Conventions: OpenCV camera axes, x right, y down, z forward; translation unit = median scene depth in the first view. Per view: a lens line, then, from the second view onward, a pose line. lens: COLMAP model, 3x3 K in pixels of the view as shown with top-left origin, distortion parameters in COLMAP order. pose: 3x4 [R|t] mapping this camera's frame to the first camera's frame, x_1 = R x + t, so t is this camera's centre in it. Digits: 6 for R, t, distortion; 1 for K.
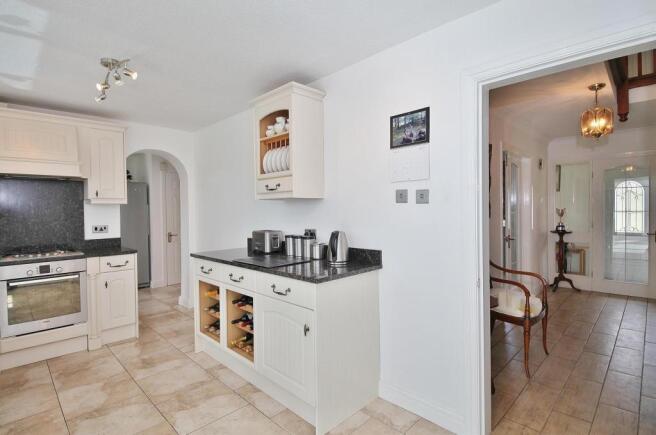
lens RADIAL K [[326.4, 0, 327.5], [0, 326.4, 216.9], [0, 0, 1]] dist [-0.001076, -0.000148]
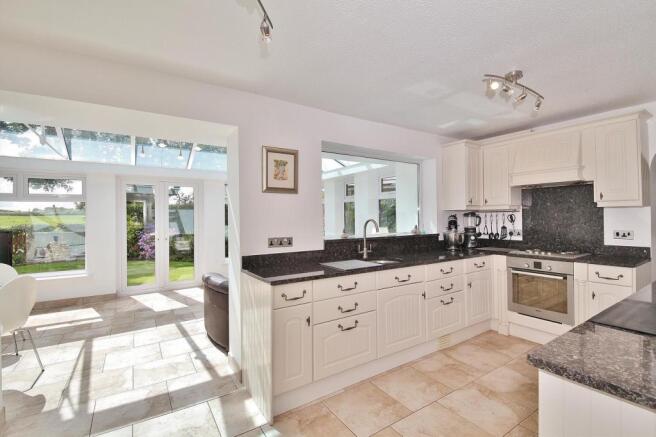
lens RADIAL K [[296.5, 0, 329.1], [0, 296.5, 215.6], [0, 0, 1]] dist [-0.001303, 0.000033]
pose [[-0.206666, 0.010571, -0.978354, 0.294792], [-0.009804, 0.999869, 0.012875, -0.020369], [0.978362, 0.012253, -0.206536, 0.465740]]
